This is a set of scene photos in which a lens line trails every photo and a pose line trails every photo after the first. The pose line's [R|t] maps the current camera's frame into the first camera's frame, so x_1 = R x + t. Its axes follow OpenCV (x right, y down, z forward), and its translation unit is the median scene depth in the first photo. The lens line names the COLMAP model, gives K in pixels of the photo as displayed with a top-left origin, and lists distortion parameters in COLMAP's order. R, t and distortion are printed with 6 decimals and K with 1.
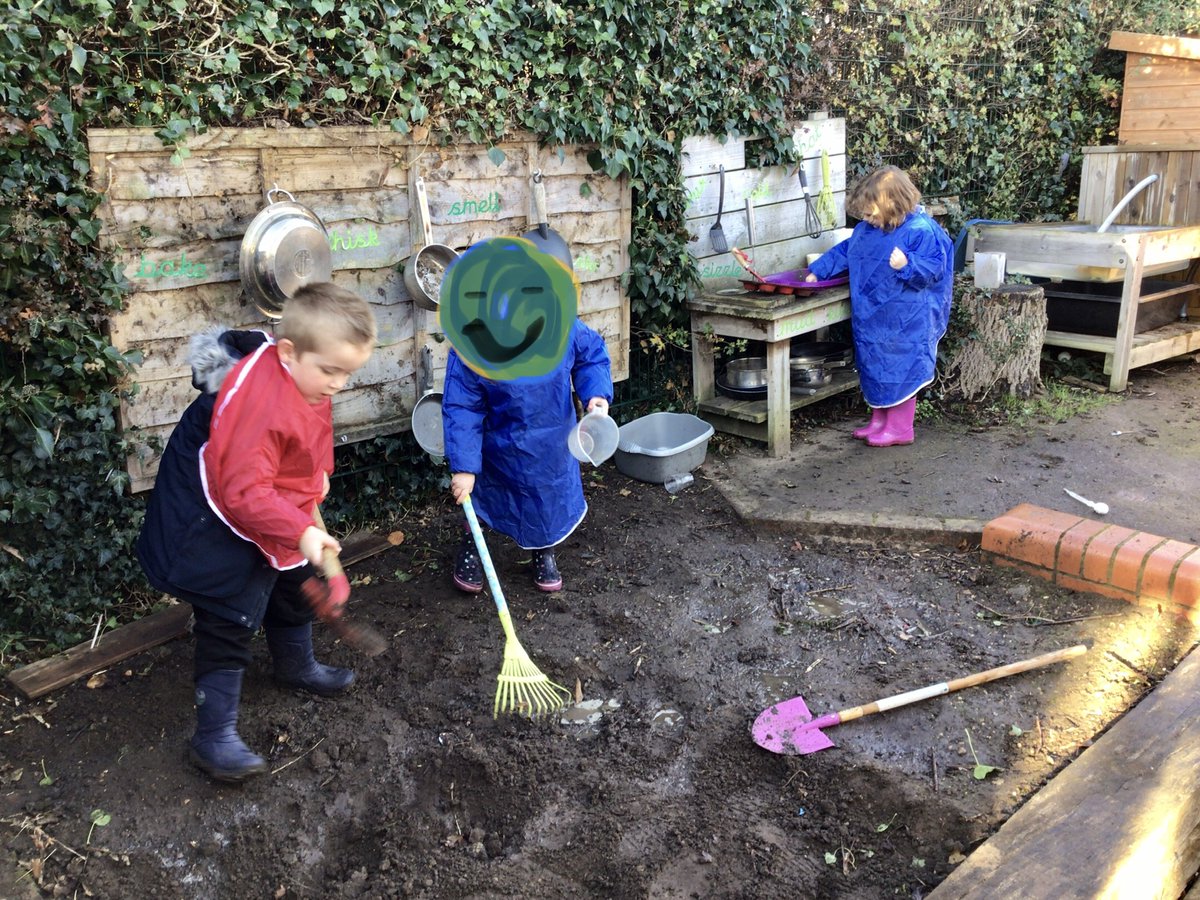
lens RADIAL K [[1071.1, 0, 600.0], [0, 1071.1, 450.0], [0, 0, 1]] dist [0.007232, -0.077411]
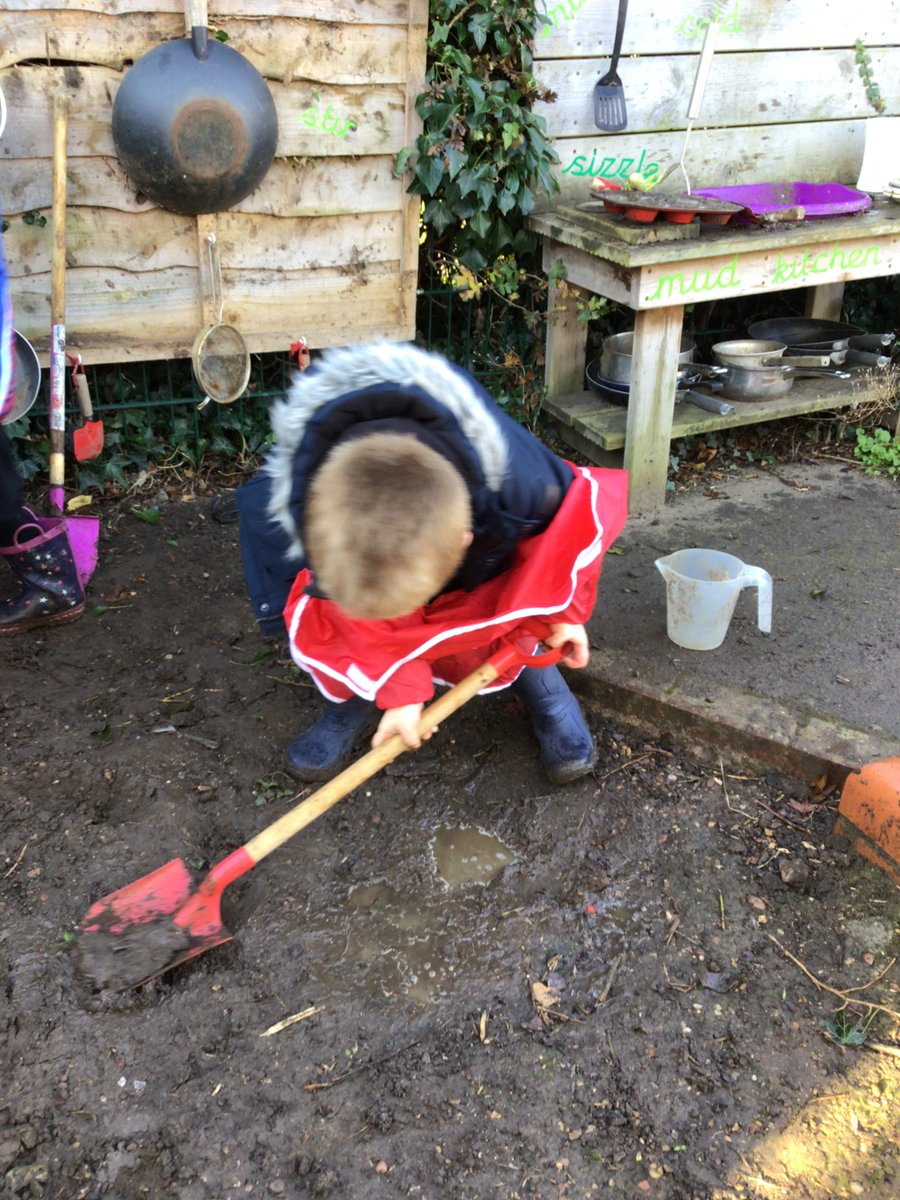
lens RADIAL K [[1071.1, 0, 450.9], [0, 1071.1, 654.0], [0, 0, 1]] dist [0.007232, -0.077411]
pose [[0.947554, 0.212532, -0.238686, 0.236215], [-0.147728, 0.953533, 0.262586, -0.061599], [0.283403, -0.213554, 0.934921, 0.418041]]
